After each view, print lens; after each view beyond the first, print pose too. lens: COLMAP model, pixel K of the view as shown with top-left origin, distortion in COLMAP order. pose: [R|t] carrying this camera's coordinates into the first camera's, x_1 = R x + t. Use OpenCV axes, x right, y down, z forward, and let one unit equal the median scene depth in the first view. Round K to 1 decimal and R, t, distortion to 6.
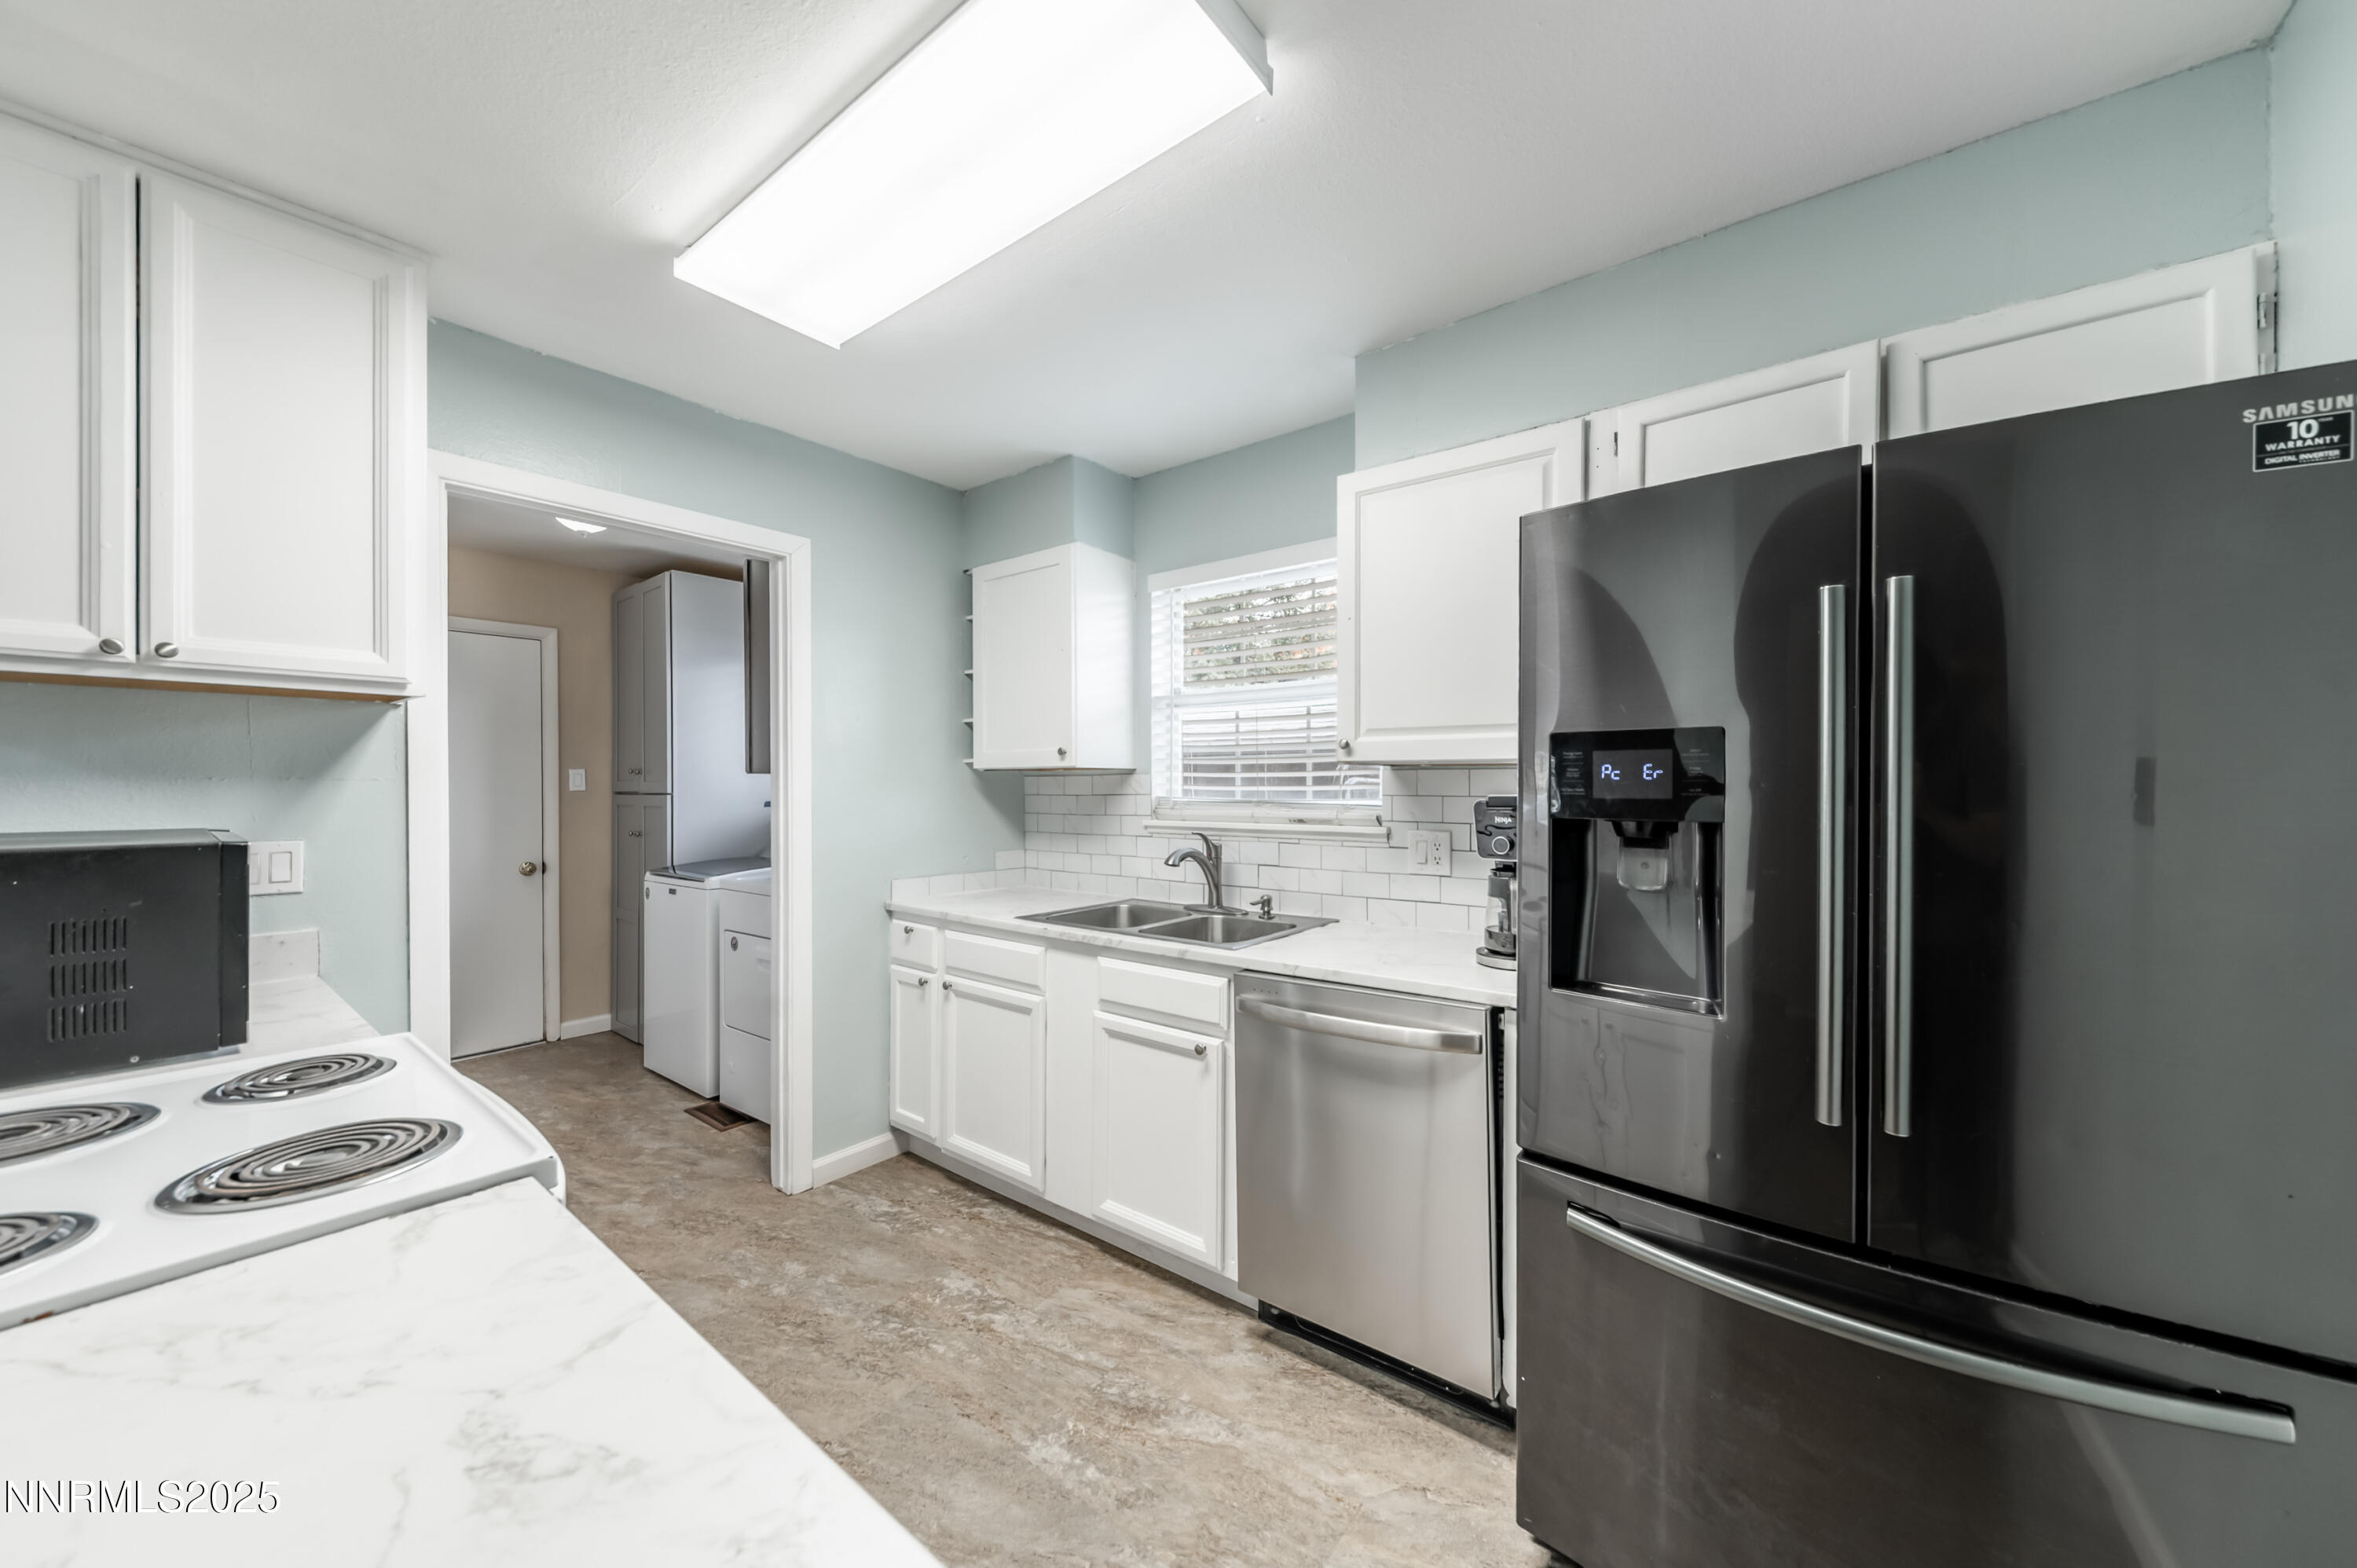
lens RADIAL K [[843.9, 0, 1179.0], [0, 843.9, 790.8], [0, 0, 1]] dist [0.000373, -0.000155]
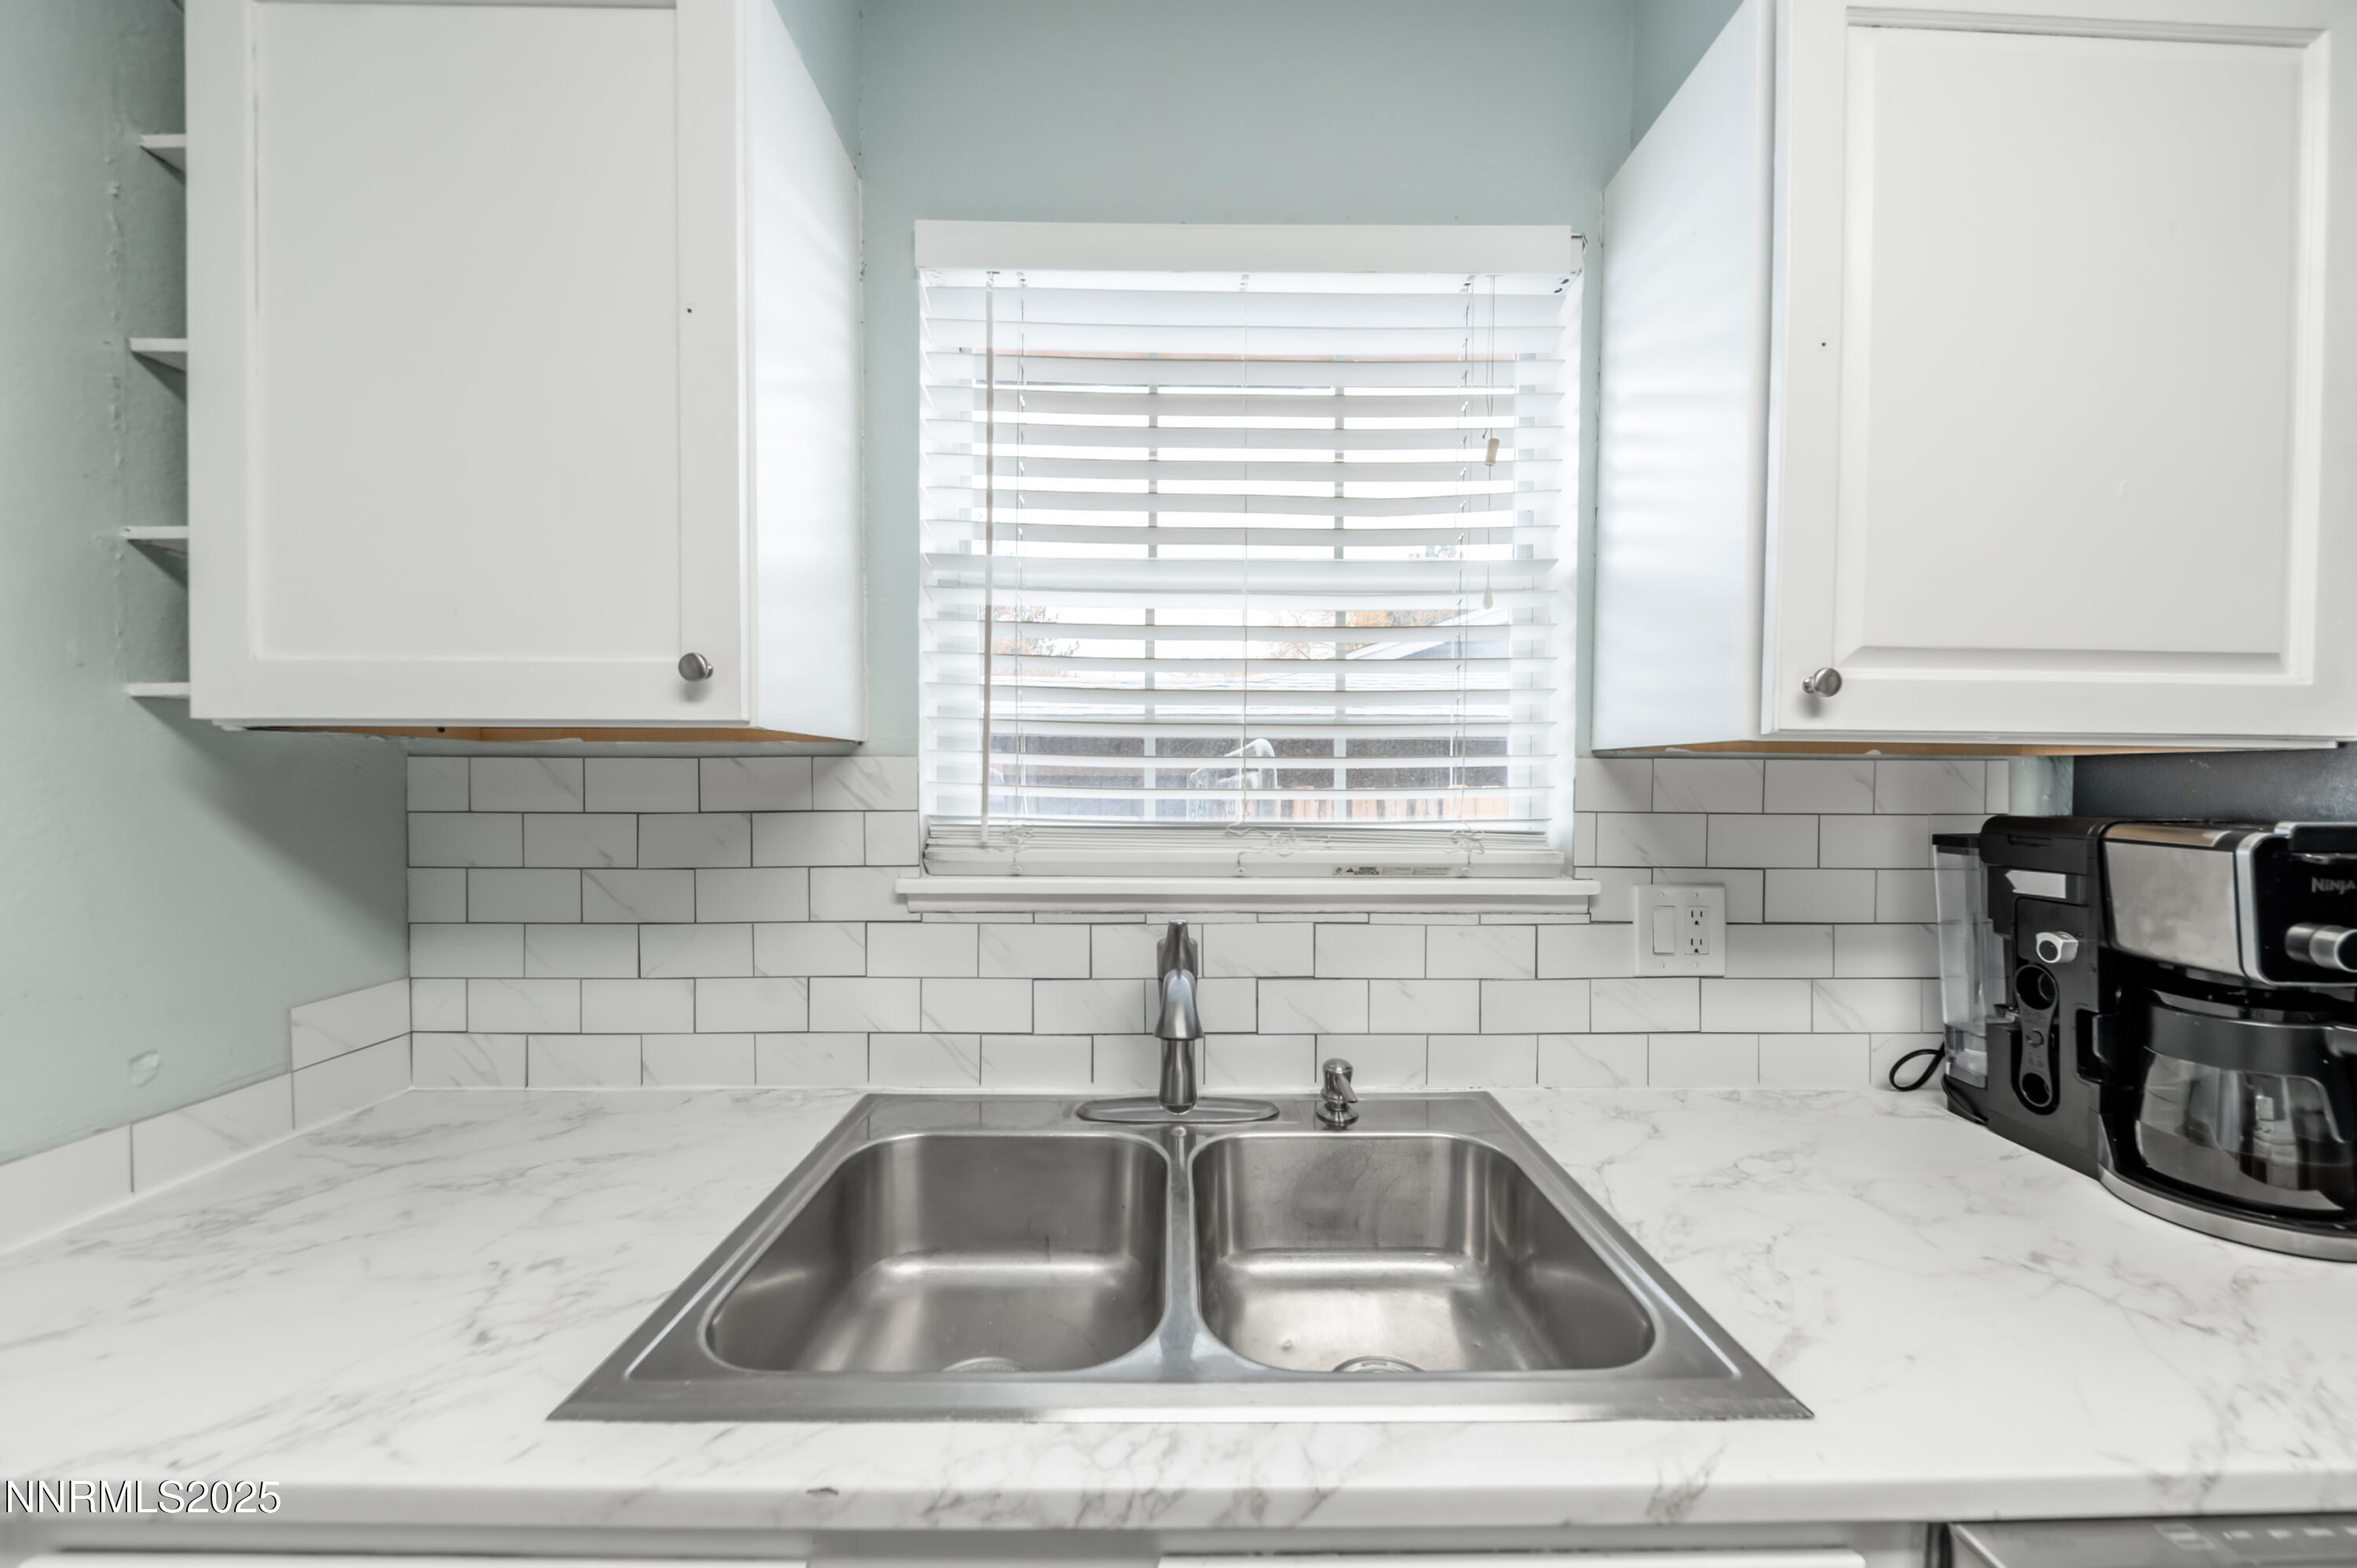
lens RADIAL K [[855.6, 0, 1208.1], [0, 855.6, 791.7], [0, 0, 1]] dist [0.006471, -0.003164]
pose [[0.774889, -0.002050, 0.632094, -0.194325], [-0.002502, 0.999977, 0.006310, -0.007534], [-0.632093, -0.006471, 0.774866, 0.691036]]
